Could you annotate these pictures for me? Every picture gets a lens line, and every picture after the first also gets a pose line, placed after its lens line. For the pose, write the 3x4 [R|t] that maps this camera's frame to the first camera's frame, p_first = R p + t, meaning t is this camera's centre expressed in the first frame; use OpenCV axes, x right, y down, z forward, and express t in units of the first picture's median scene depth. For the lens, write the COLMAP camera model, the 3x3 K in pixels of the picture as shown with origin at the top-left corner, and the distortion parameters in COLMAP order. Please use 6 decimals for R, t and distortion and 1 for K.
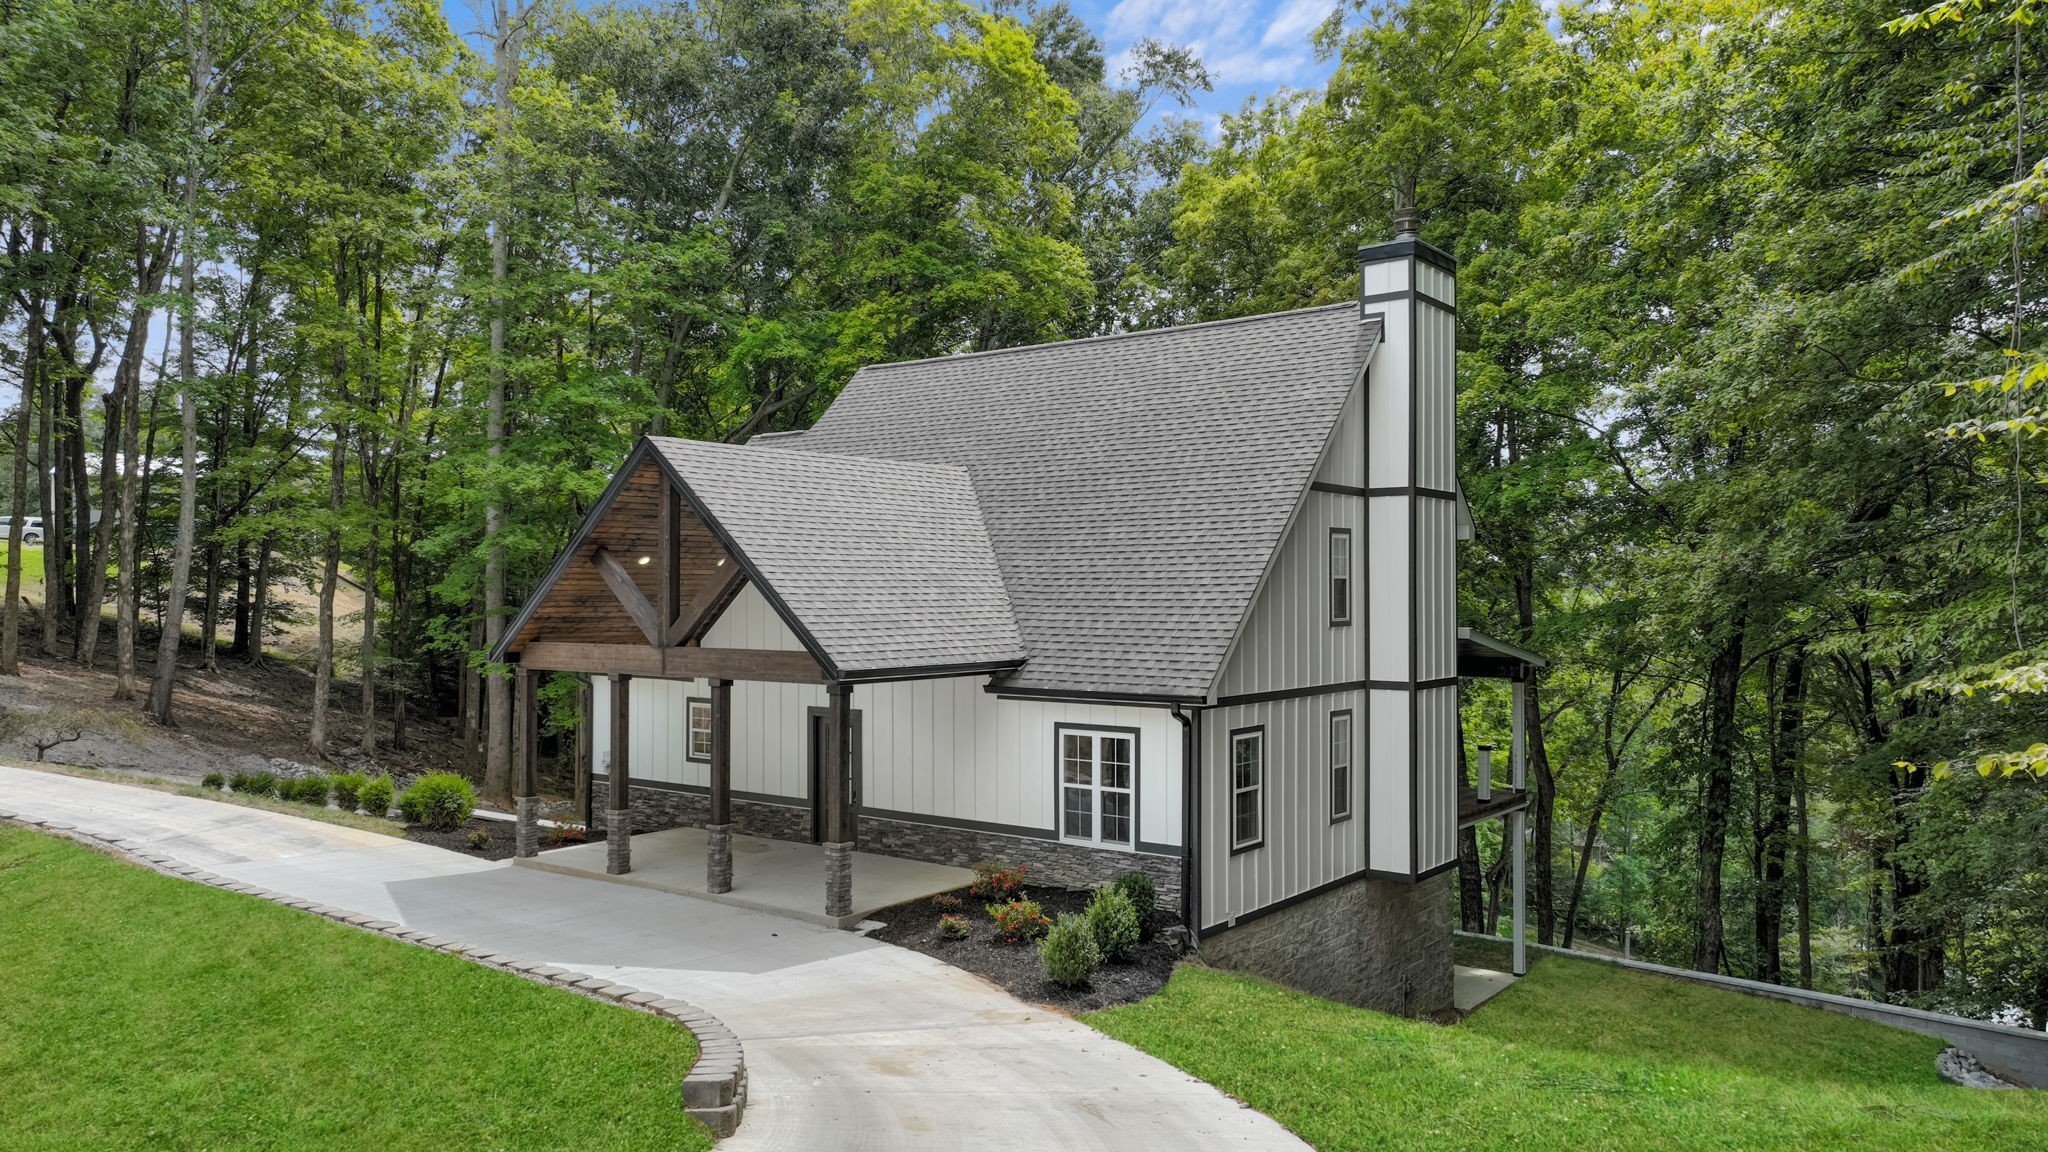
lens RADIAL K [[1449.0, 0, 1029.9], [0, 1449.0, 581.9], [0, 0, 1]] dist [0.003073, 0.012339]
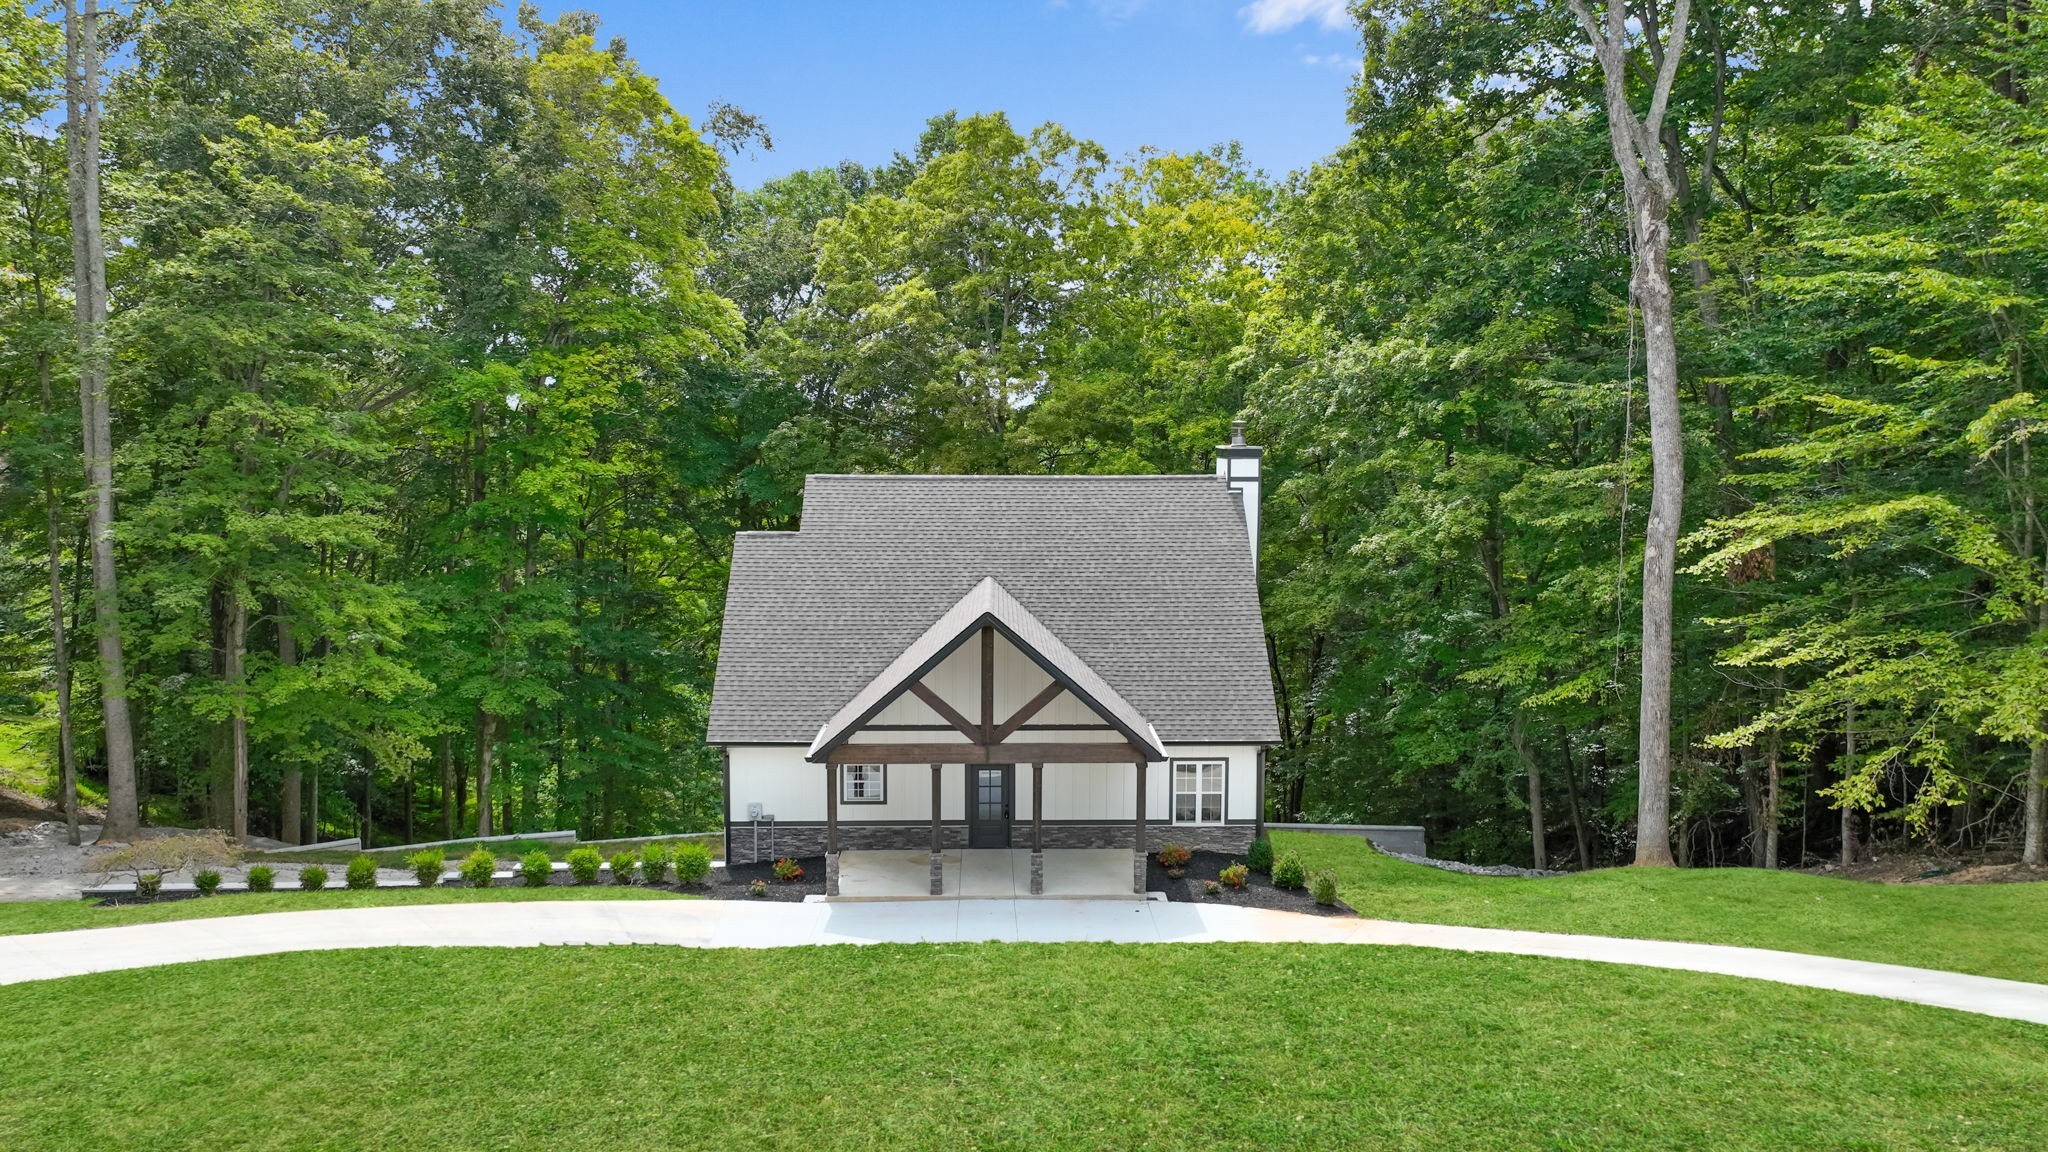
lens RADIAL K [[1449.0, 0, 1022.7], [0, 1449.0, 579.5], [0, 0, 1]] dist [0.003073, 0.012339]
pose [[0.784104, -0.062635, 0.617461, -1.192903], [-0.004103, 0.994349, 0.106077, -0.300936], [-0.620616, -0.085709, 0.779416, -0.214575]]
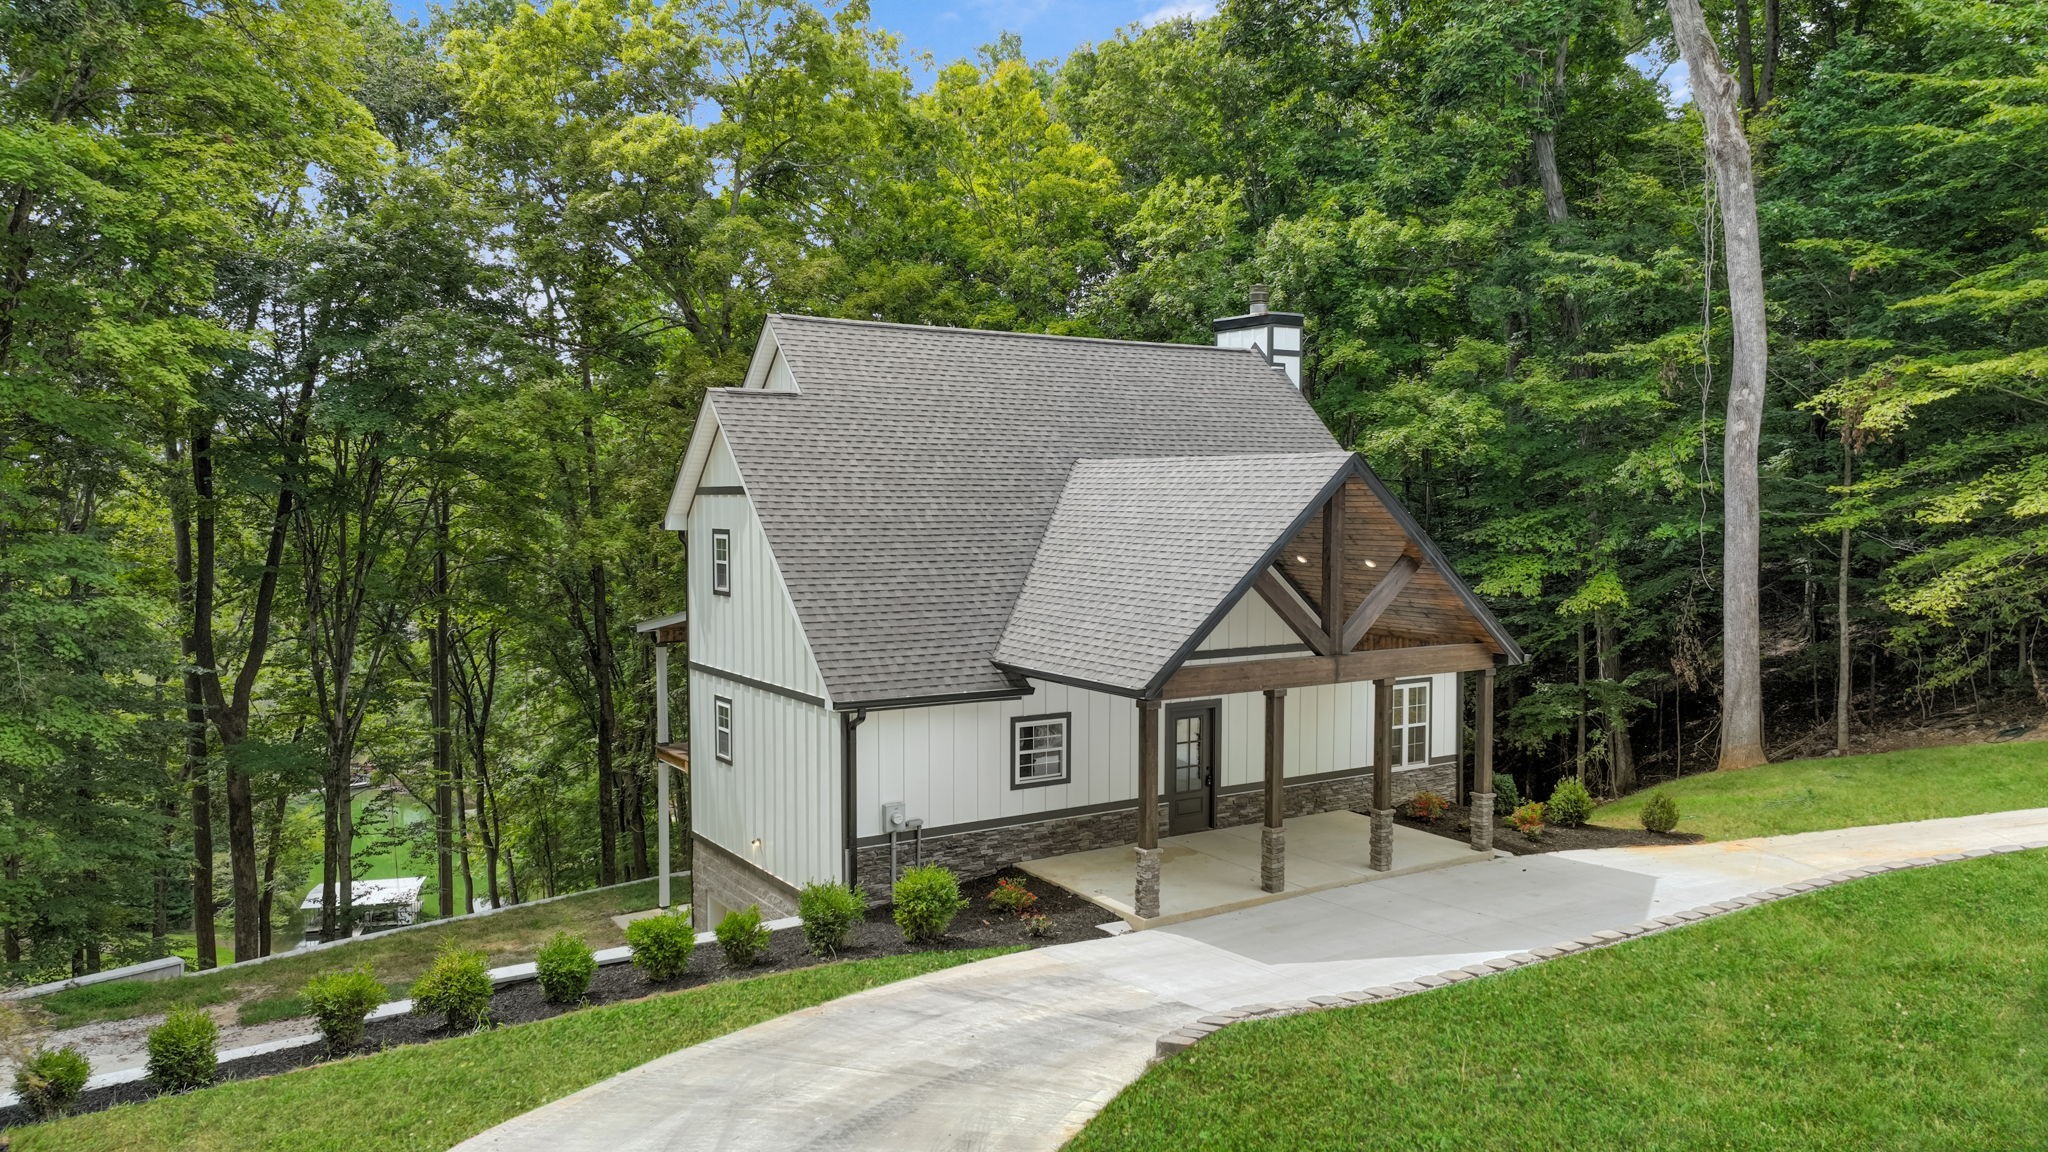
lens RADIAL K [[1449.0, 0, 1019.9], [0, 1449.0, 571.3], [0, 0, 1]] dist [0.003073, 0.012339]
pose [[0.348584, -0.050450, 0.935919, -1.332935], [-0.004997, 0.998436, 0.055681, -0.074329], [-0.937264, -0.024087, 0.347787, 0.873446]]
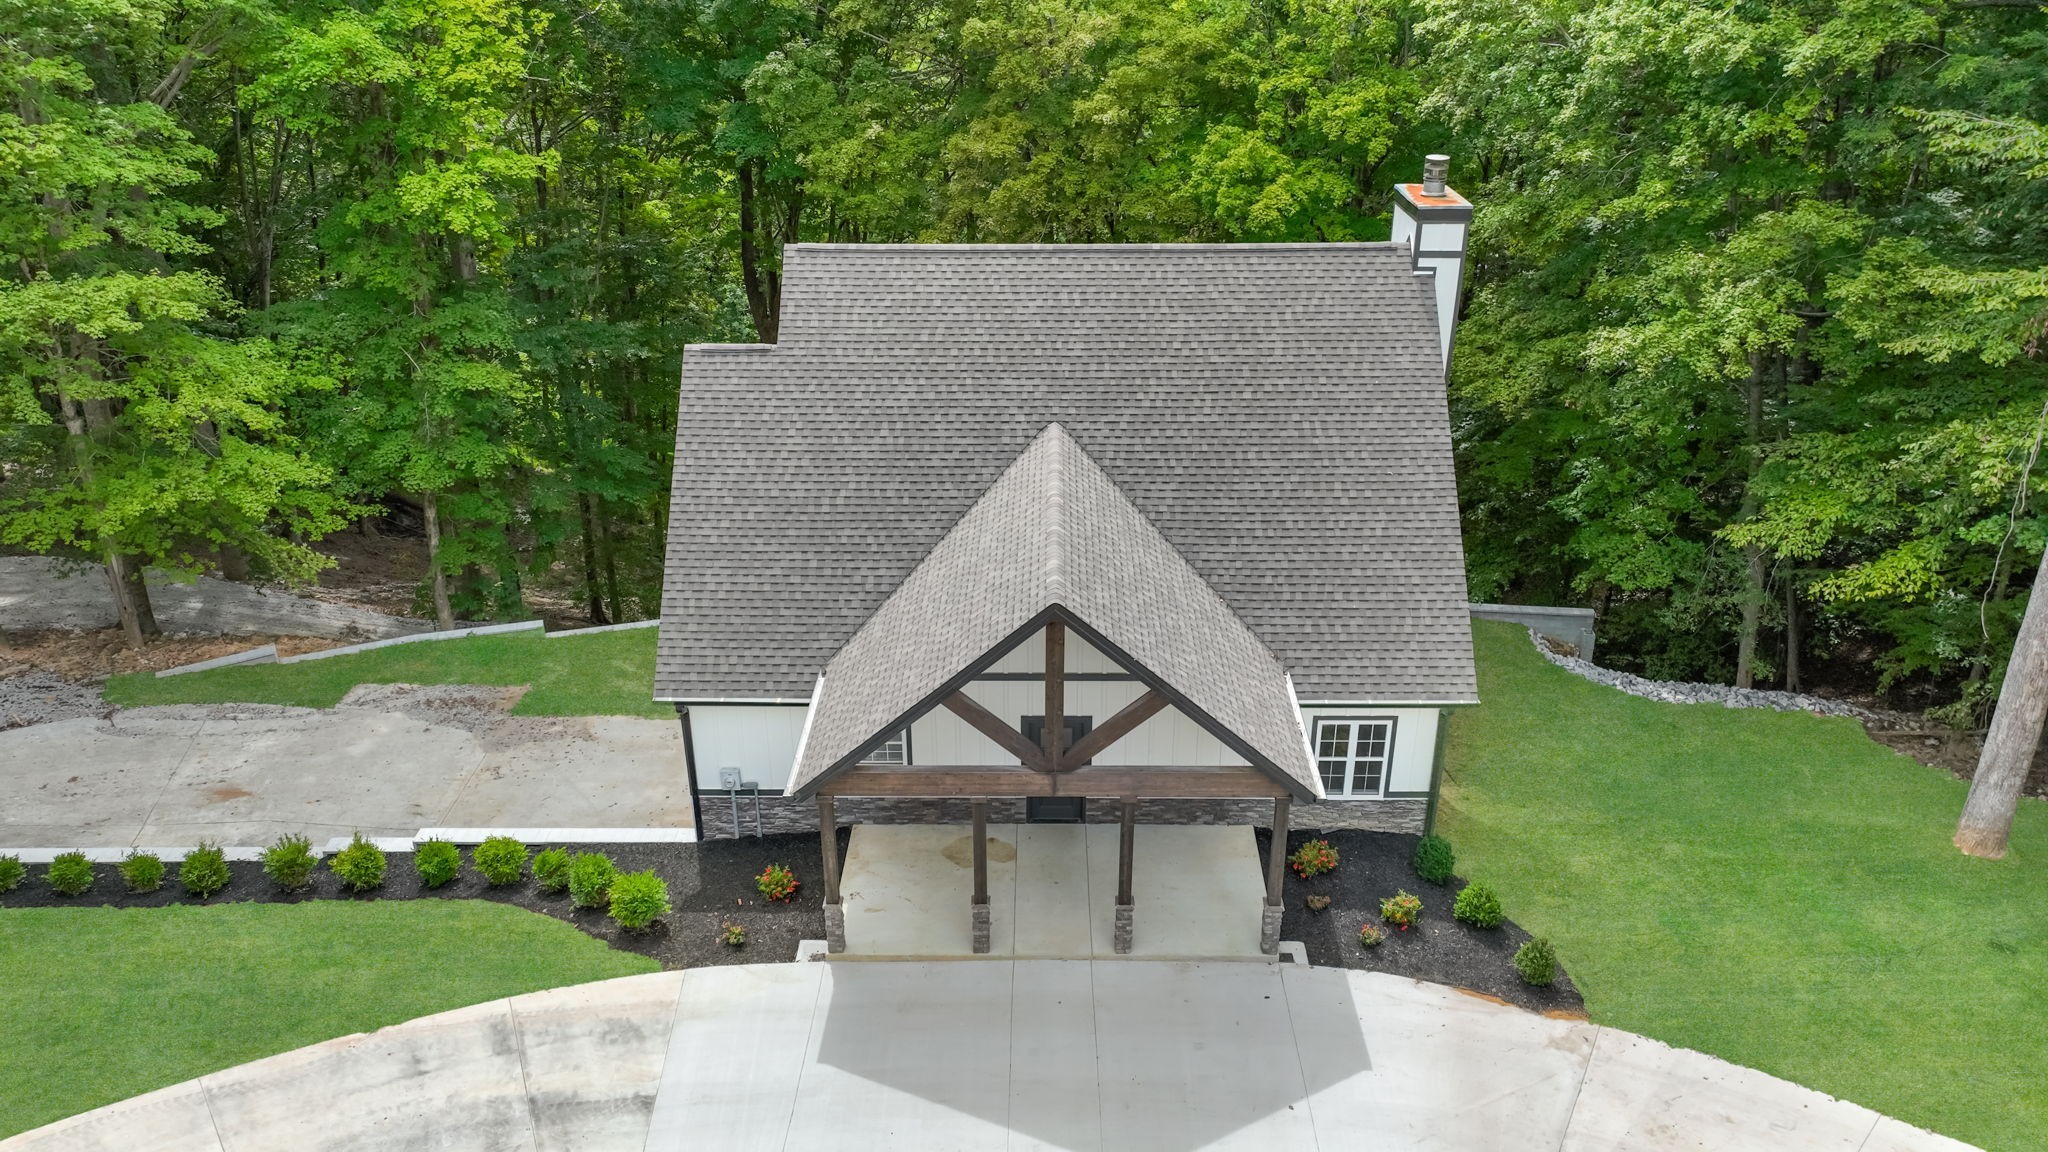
lens RADIAL K [[1449.0, 0, 1023.3], [0, 1449.0, 578.9], [0, 0, 1]] dist [0.003073, 0.012339]
pose [[0.806623, -0.263894, 0.528885, -0.800594], [0.003095, 0.896671, 0.442686, -0.549647], [-0.591058, -0.355444, 0.724093, 0.321297]]
